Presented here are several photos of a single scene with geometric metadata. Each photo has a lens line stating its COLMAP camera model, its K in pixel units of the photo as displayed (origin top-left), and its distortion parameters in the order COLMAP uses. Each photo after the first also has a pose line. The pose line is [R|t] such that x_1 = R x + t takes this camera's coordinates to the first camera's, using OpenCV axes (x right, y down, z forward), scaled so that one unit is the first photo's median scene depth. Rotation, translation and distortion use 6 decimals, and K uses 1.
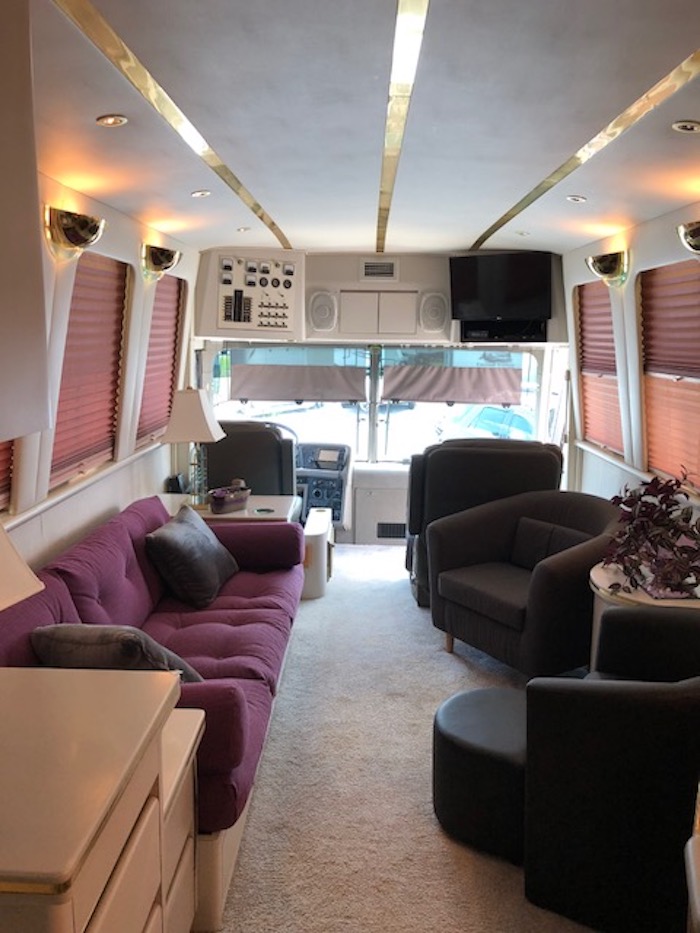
lens RADIAL K [[762.9, 0, 352.6], [0, 762.9, 466.6], [0, 0, 1]] dist [0.033228, -0.036692]
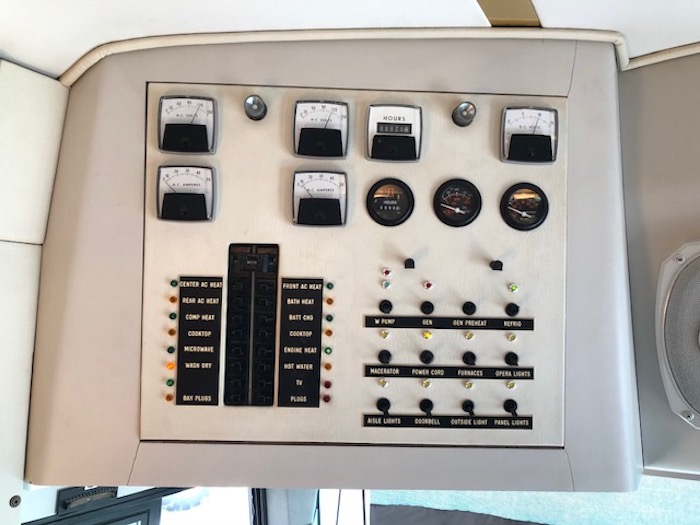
lens RADIAL K [[572.4, 0, 347.3], [0, 572.4, 262.8], [0, 0, 1]] dist [0.033228, -0.036692]
pose [[0.873638, -0.070085, -0.481503, -0.078013], [-0.069680, 0.961353, -0.266357, -0.258804], [0.481562, 0.266250, 0.834991, 1.218570]]
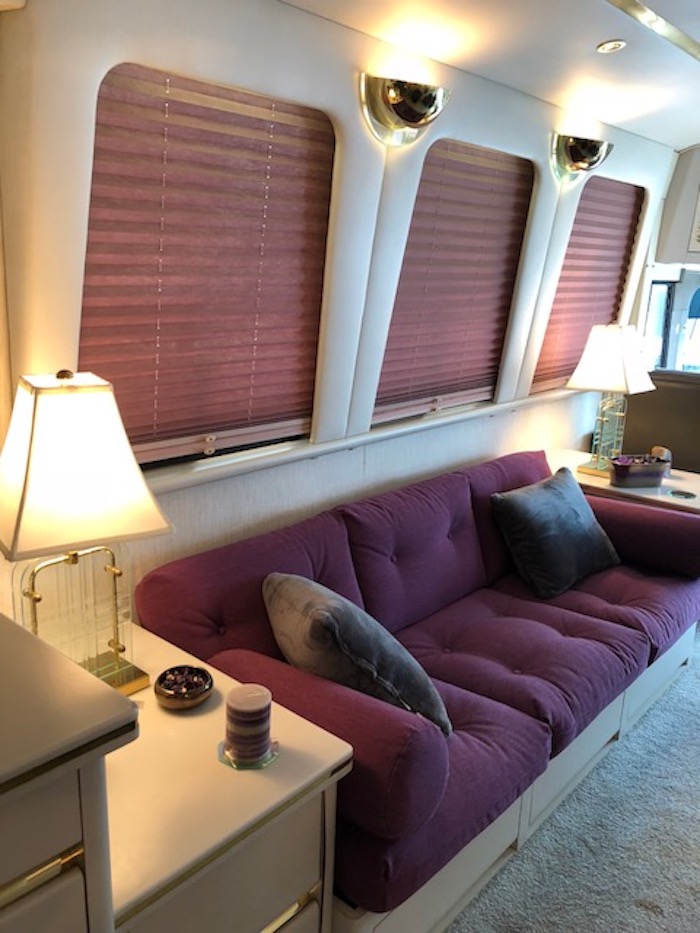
lens RADIAL K [[762.9, 0, 349.3], [0, 762.9, 462.9], [0, 0, 1]] dist [0.033228, -0.036692]
pose [[0.764009, 0.171805, -0.621911, 0.110786], [-0.132265, 0.985130, 0.109660, -0.013313], [0.631503, -0.001524, 0.775372, 0.238523]]
